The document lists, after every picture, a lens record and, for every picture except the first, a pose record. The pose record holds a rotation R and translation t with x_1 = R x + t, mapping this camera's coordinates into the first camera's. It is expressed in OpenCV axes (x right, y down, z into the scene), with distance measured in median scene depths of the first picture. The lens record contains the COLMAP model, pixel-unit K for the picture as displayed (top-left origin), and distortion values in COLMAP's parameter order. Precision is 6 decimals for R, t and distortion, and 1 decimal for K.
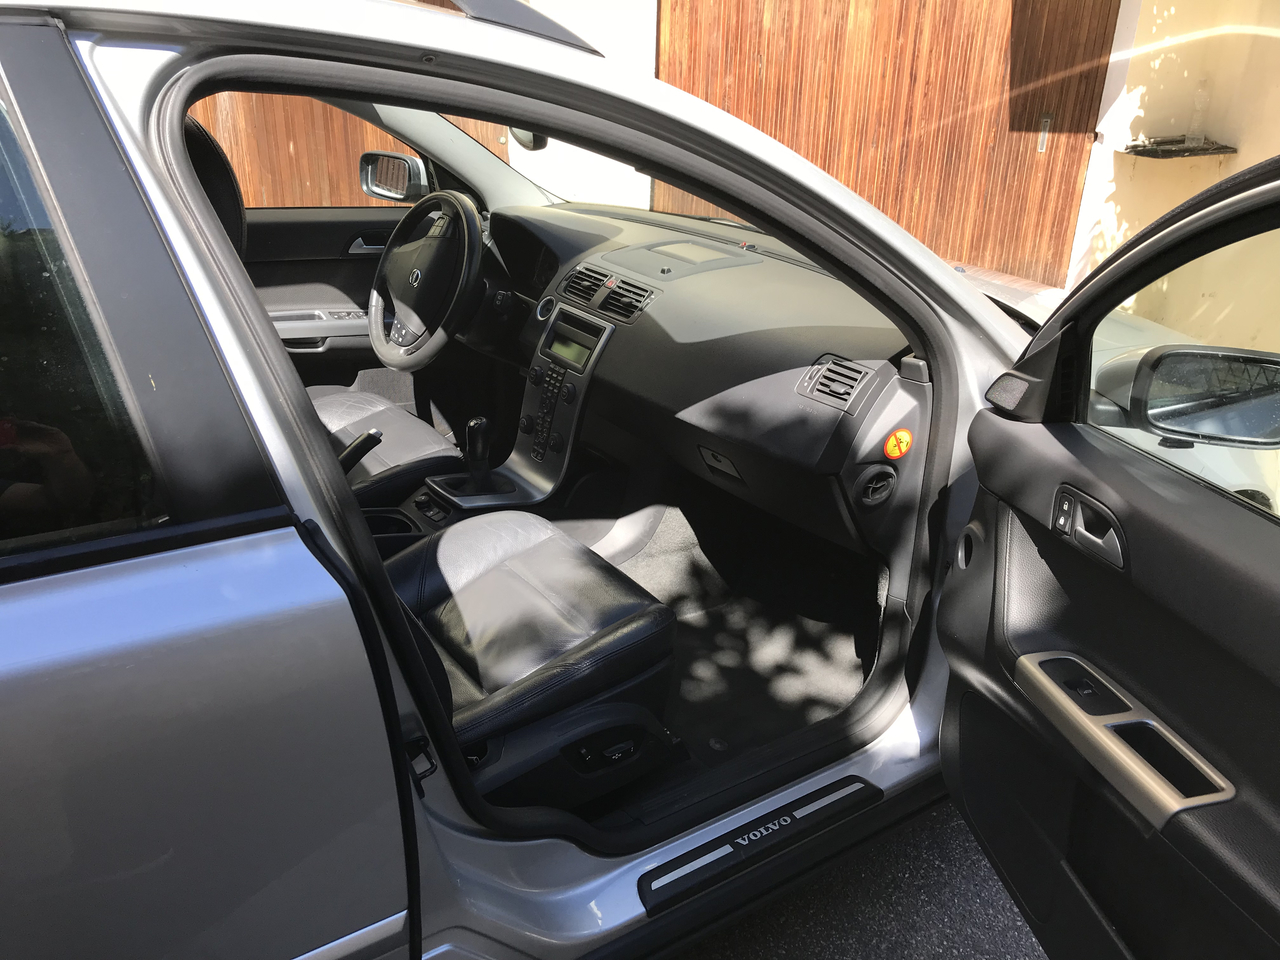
lens RADIAL K [[986.2, 0, 640.0], [0, 986.2, 480.0], [0, 0, 1]] dist [0.002572, -0.073118]
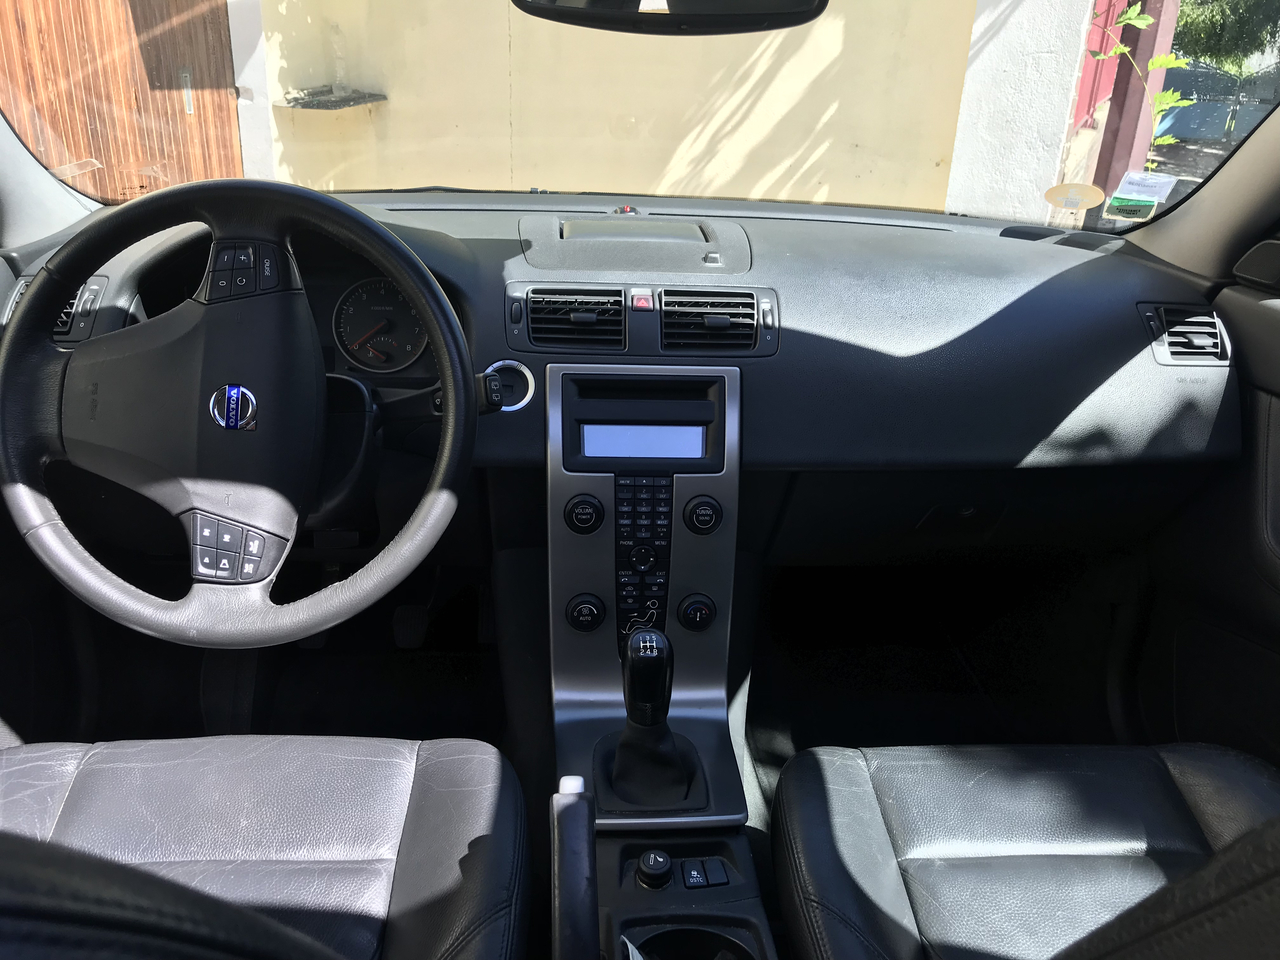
lens RADIAL K [[986.2, 0, 640.0], [0, 986.2, 480.0], [0, 0, 1]] dist [0.002572, -0.073118]
pose [[0.471963, -0.337403, 0.814500, -0.198297], [0.323976, 0.925603, 0.195700, -0.085758], [-0.819934, 0.171515, 0.546161, 0.290229]]
